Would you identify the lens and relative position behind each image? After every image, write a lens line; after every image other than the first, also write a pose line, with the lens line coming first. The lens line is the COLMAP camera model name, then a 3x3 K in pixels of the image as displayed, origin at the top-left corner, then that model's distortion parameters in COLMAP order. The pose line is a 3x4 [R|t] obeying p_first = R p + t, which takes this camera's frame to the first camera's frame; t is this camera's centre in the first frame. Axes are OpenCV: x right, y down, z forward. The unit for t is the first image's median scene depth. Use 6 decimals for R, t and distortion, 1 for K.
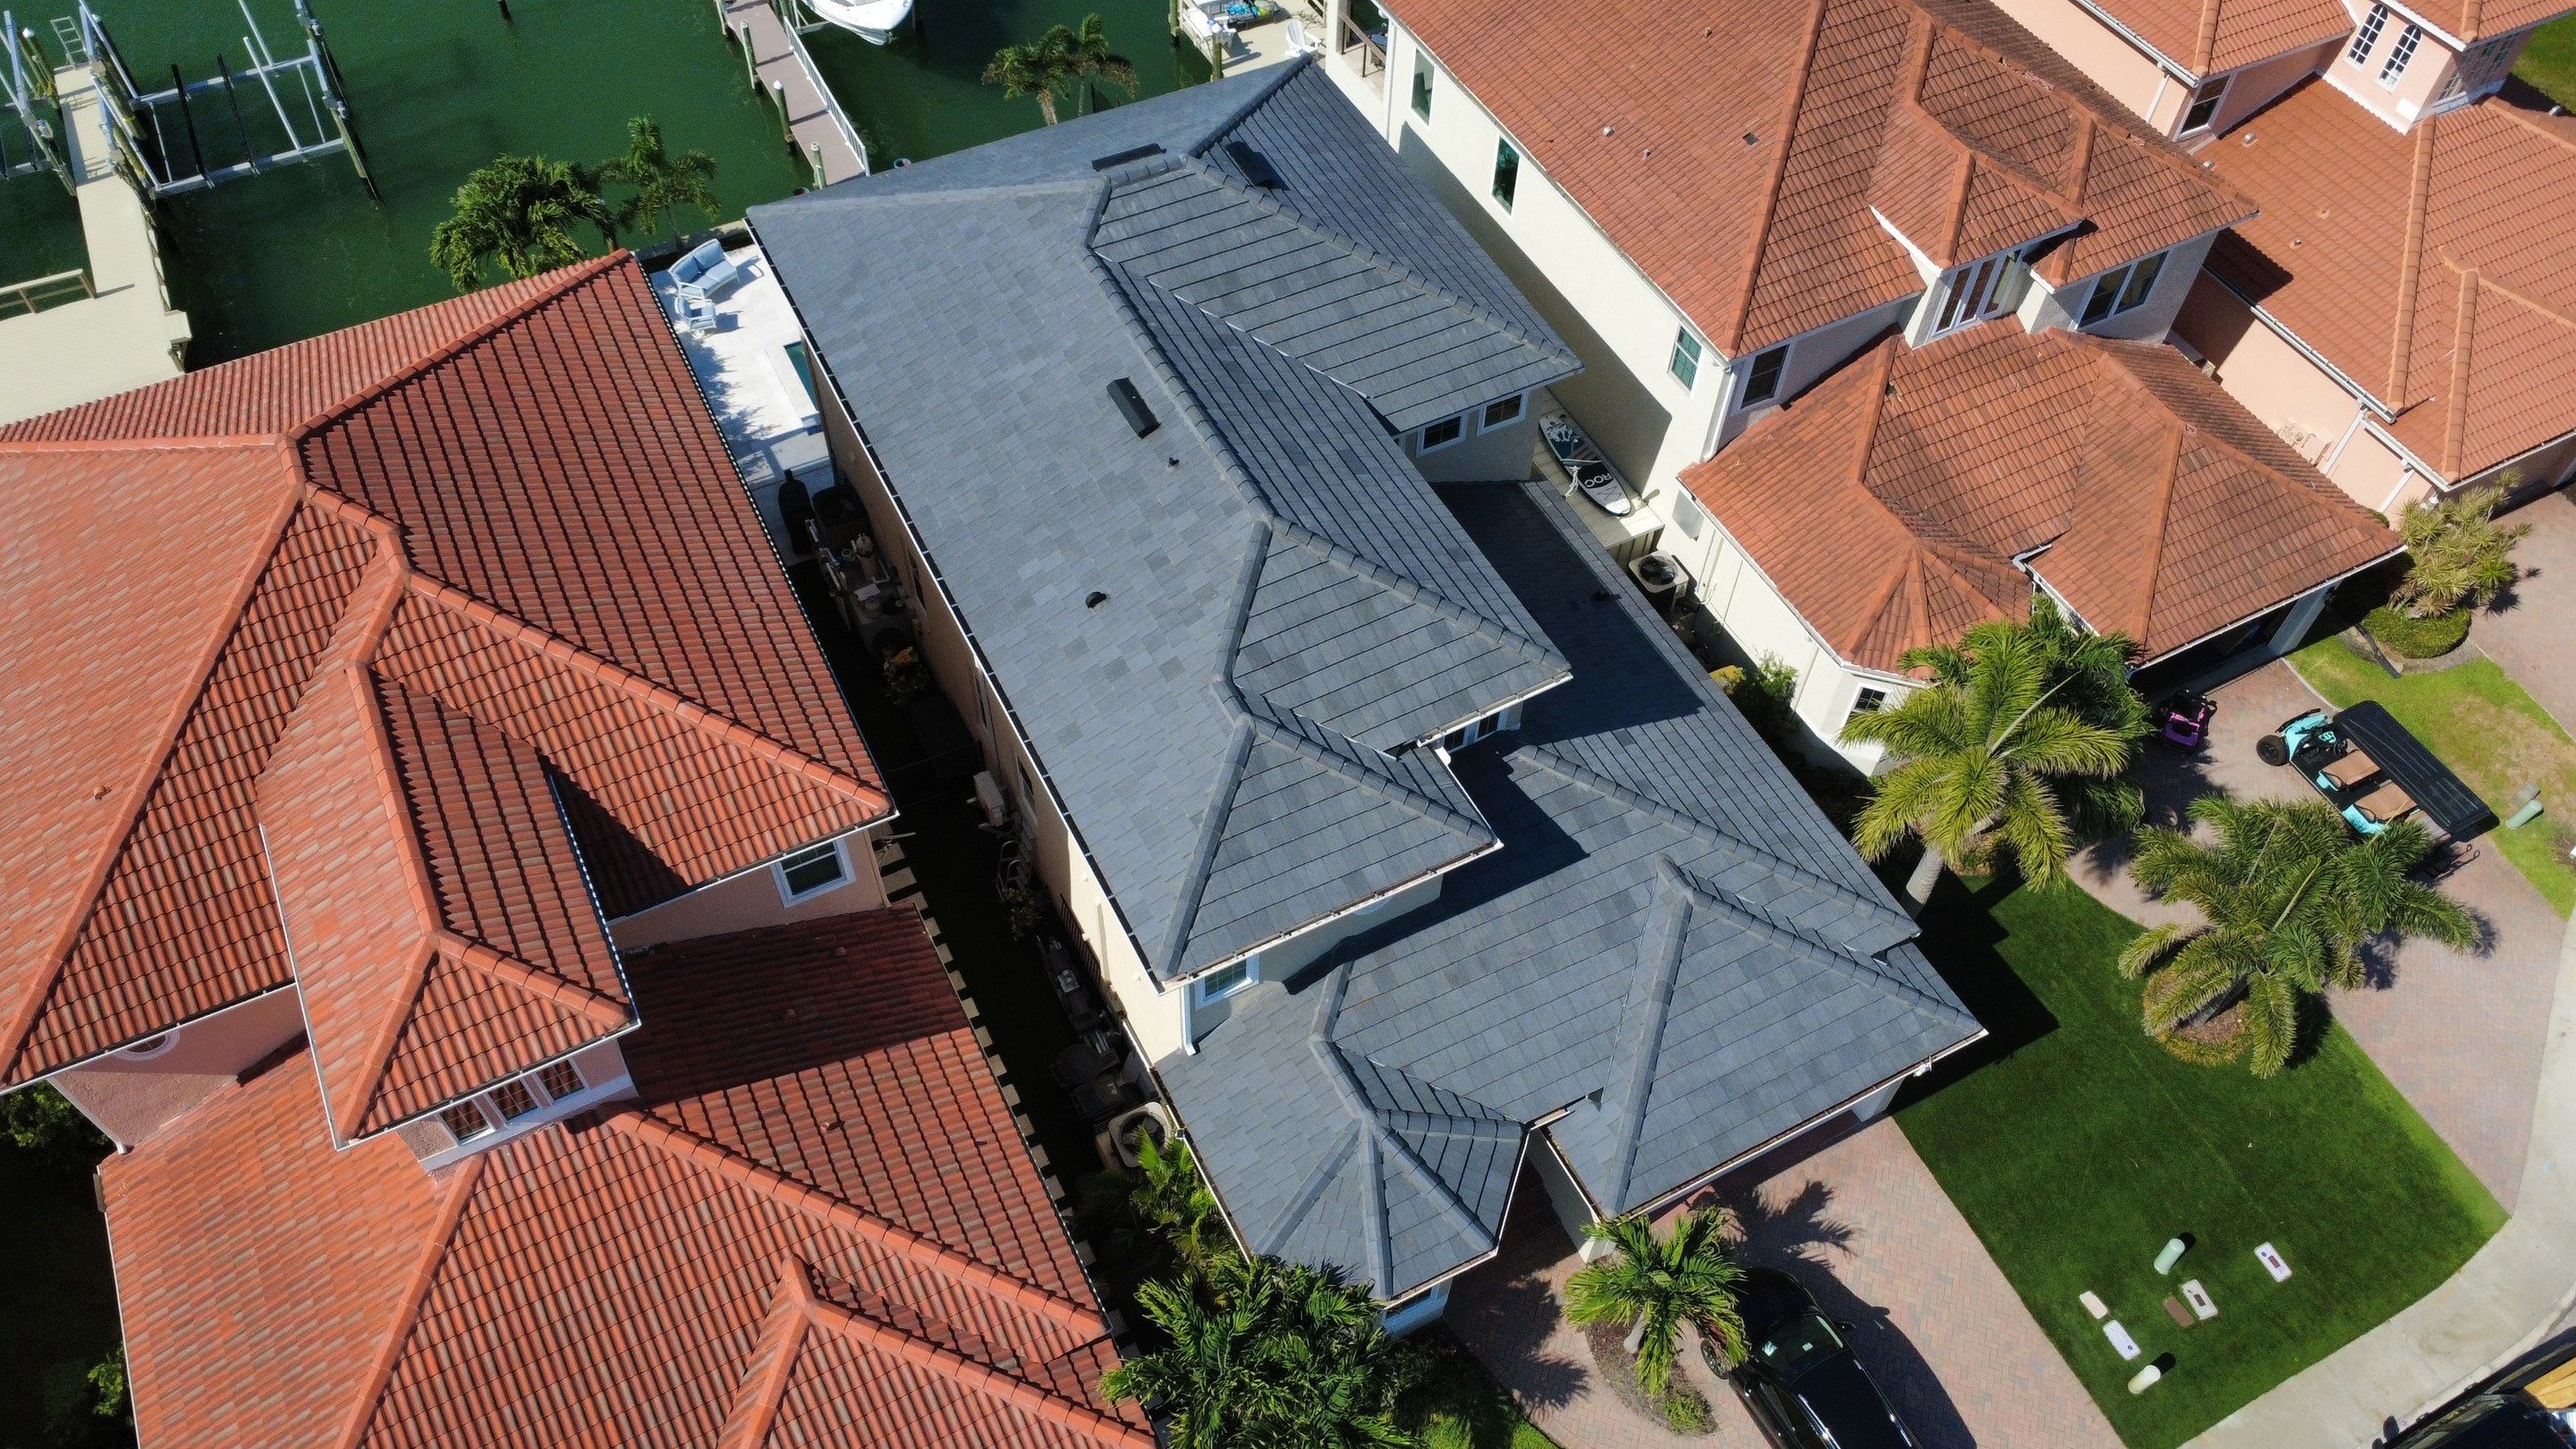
lens RADIAL K [[1884.9, 0, 1280.9], [0, 1884.9, 724.5], [0, 0, 1]] dist [0.001960, -0.002294]
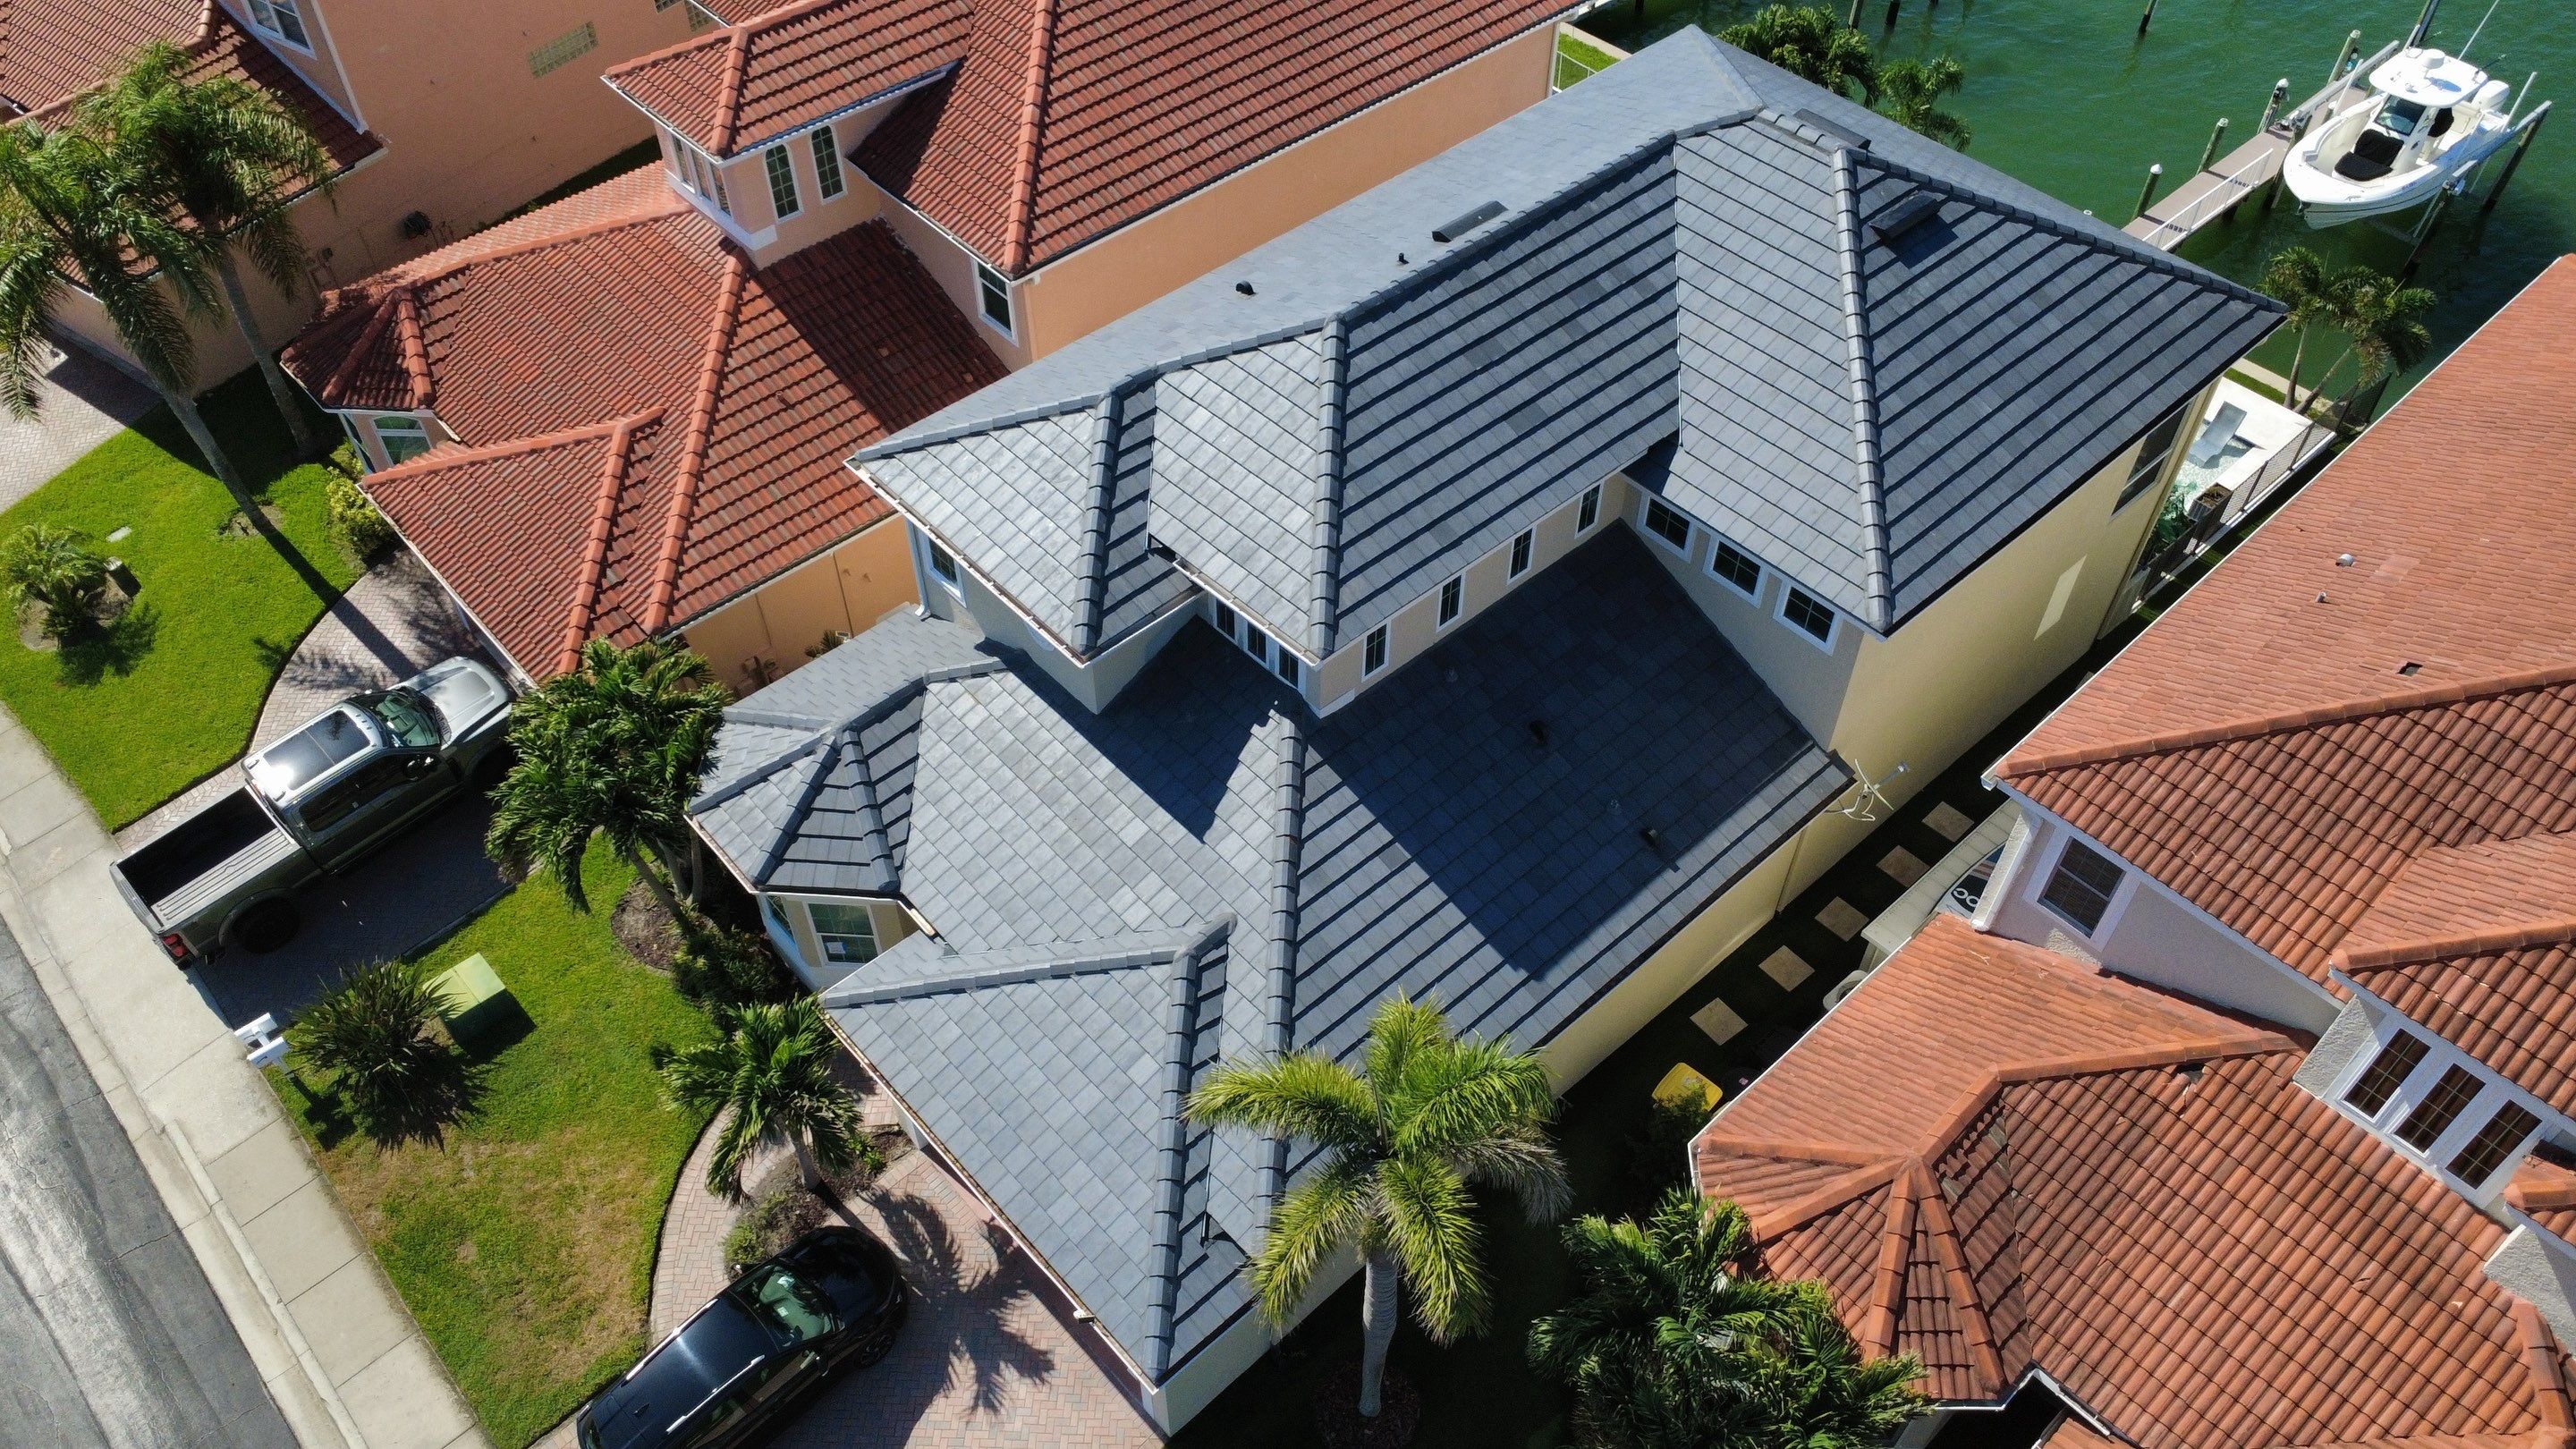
lens RADIAL K [[1884.9, 0, 1283.6], [0, 1884.9, 721.6], [0, 0, 1]] dist [0.001960, -0.002294]
pose [[0.257147, 0.701519, -0.664640, 0.673580], [-0.764253, 0.568552, 0.304411, -0.237143], [0.591433, 0.429675, 0.682339, 0.413588]]
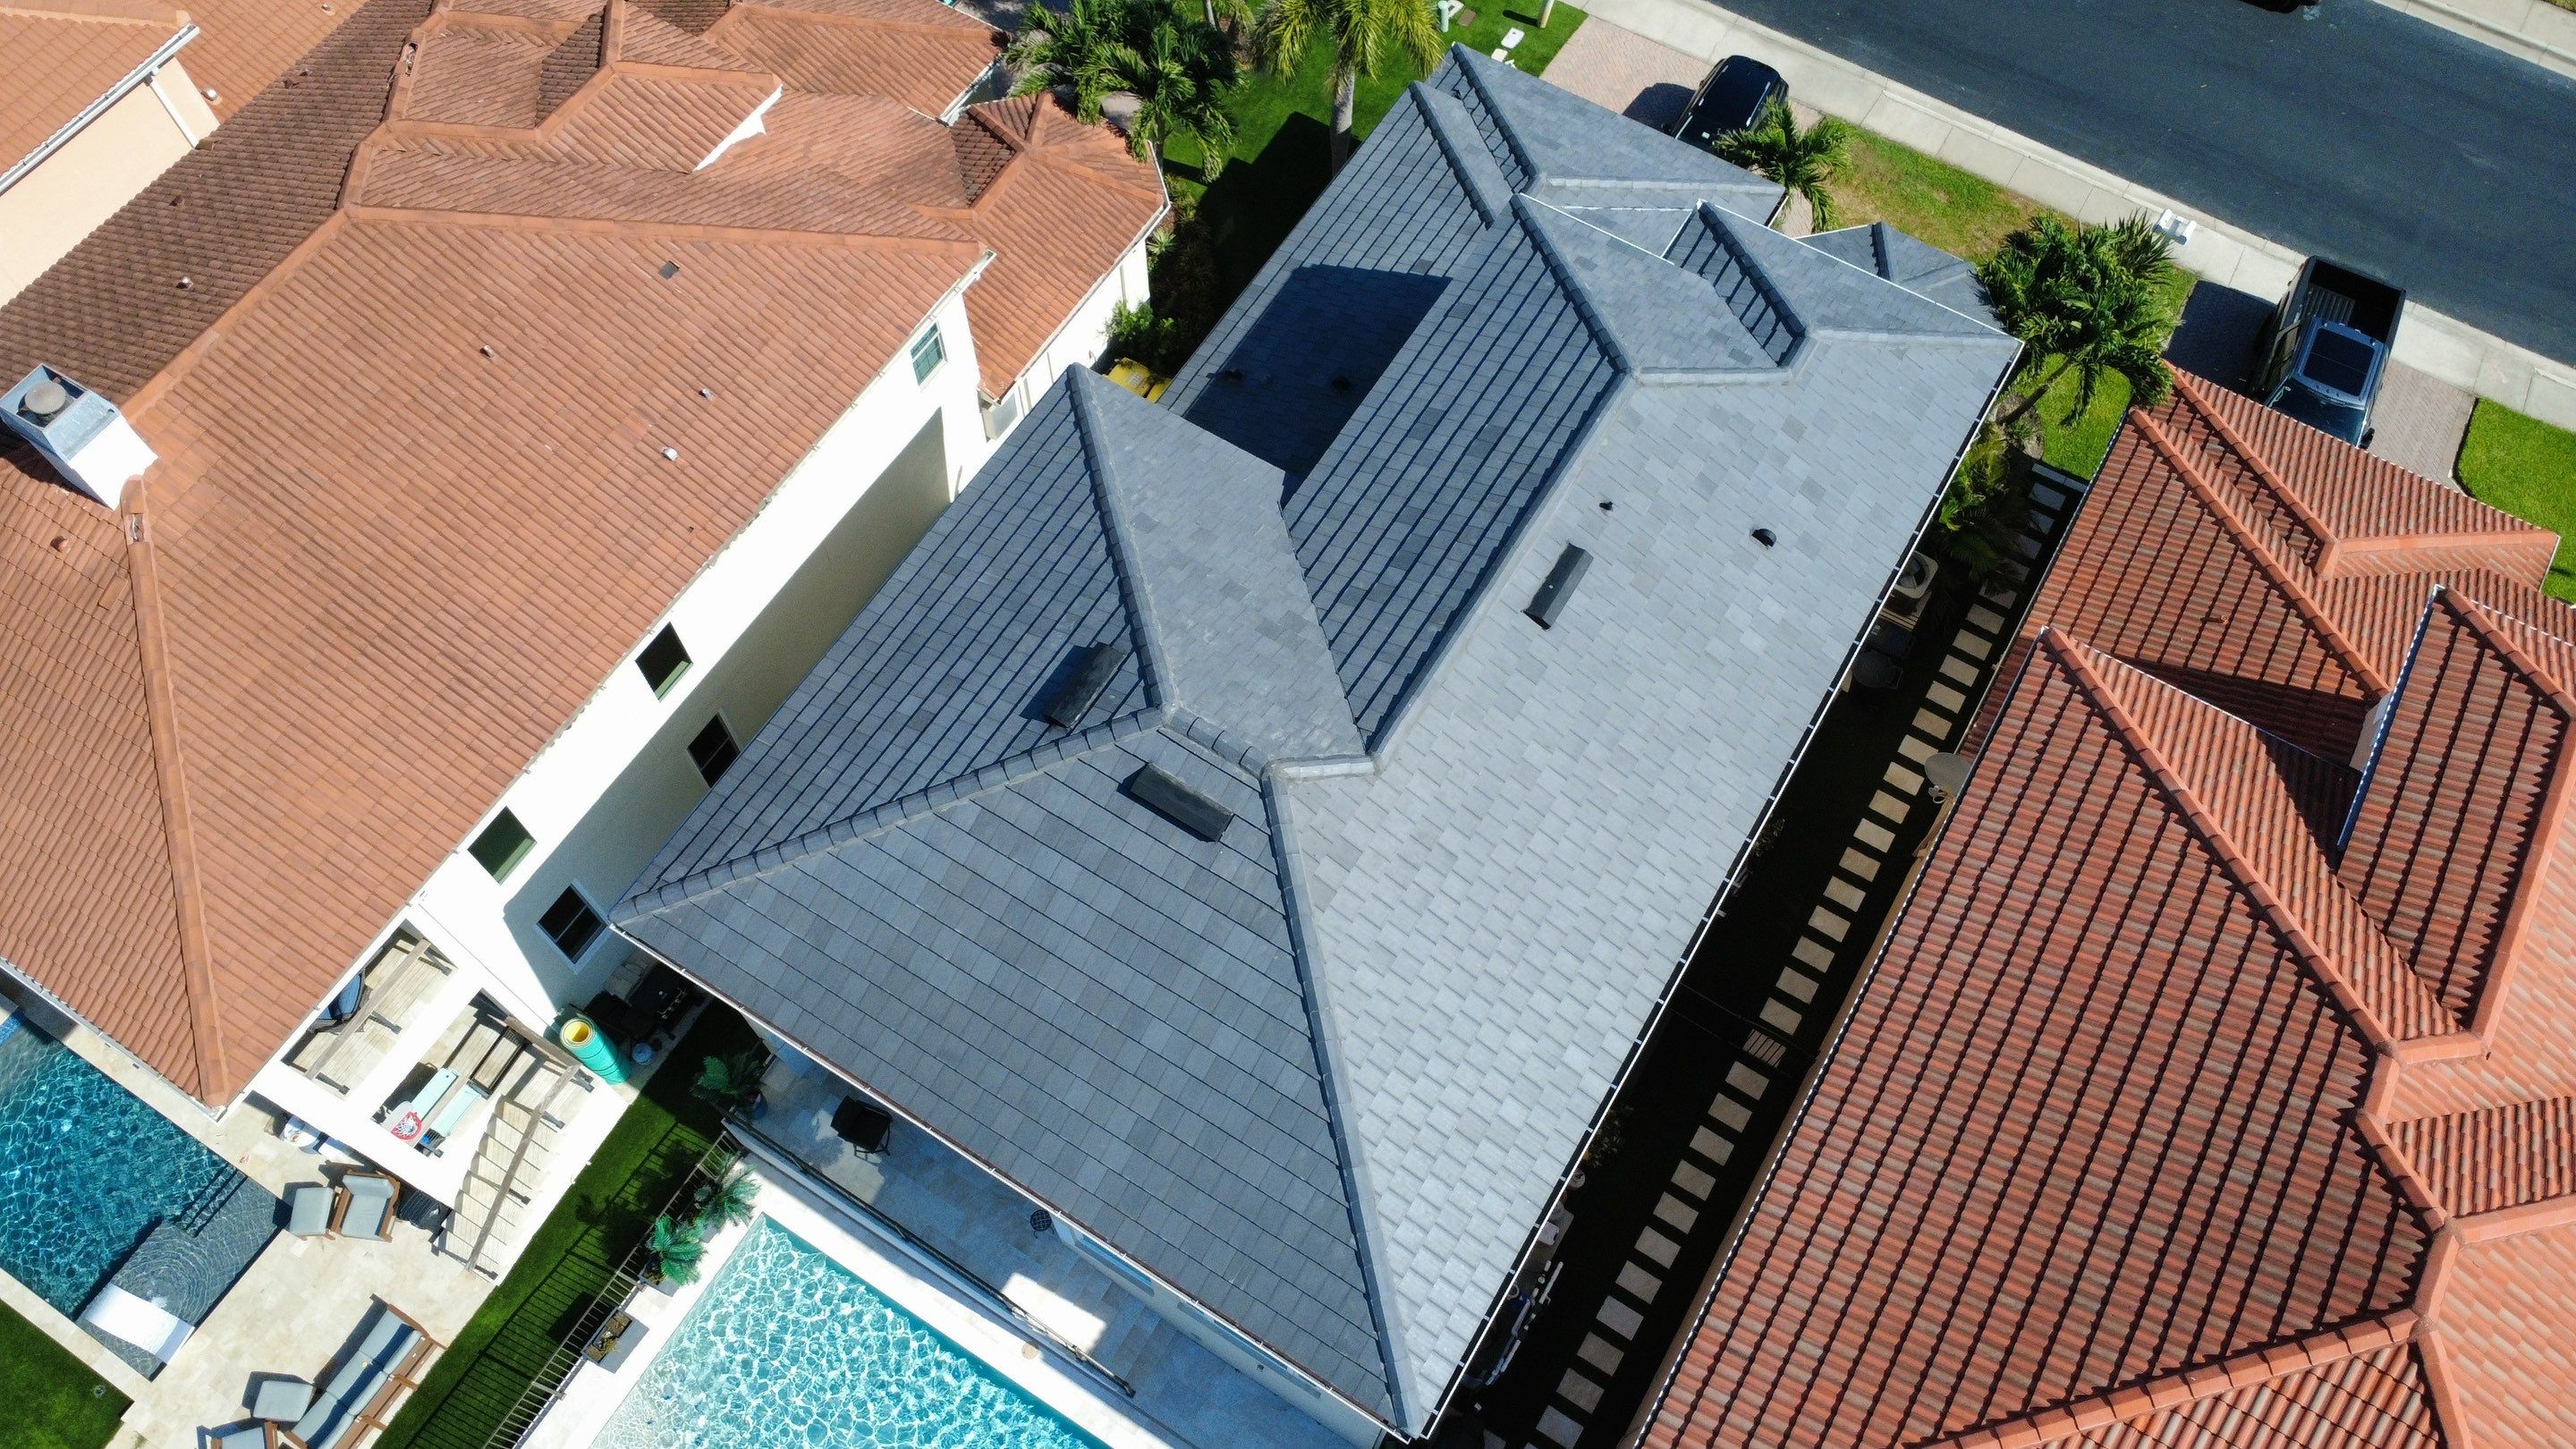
lens RADIAL K [[1884.9, 0, 1288.8], [0, 1884.9, 713.9], [0, 0, 1]] dist [0.001960, -0.002294]
pose [[-0.517643, -0.772263, 0.368315, -0.357328], [0.663727, -0.090799, 0.742443, -0.848319], [-0.539919, 0.628781, 0.559573, 0.629154]]
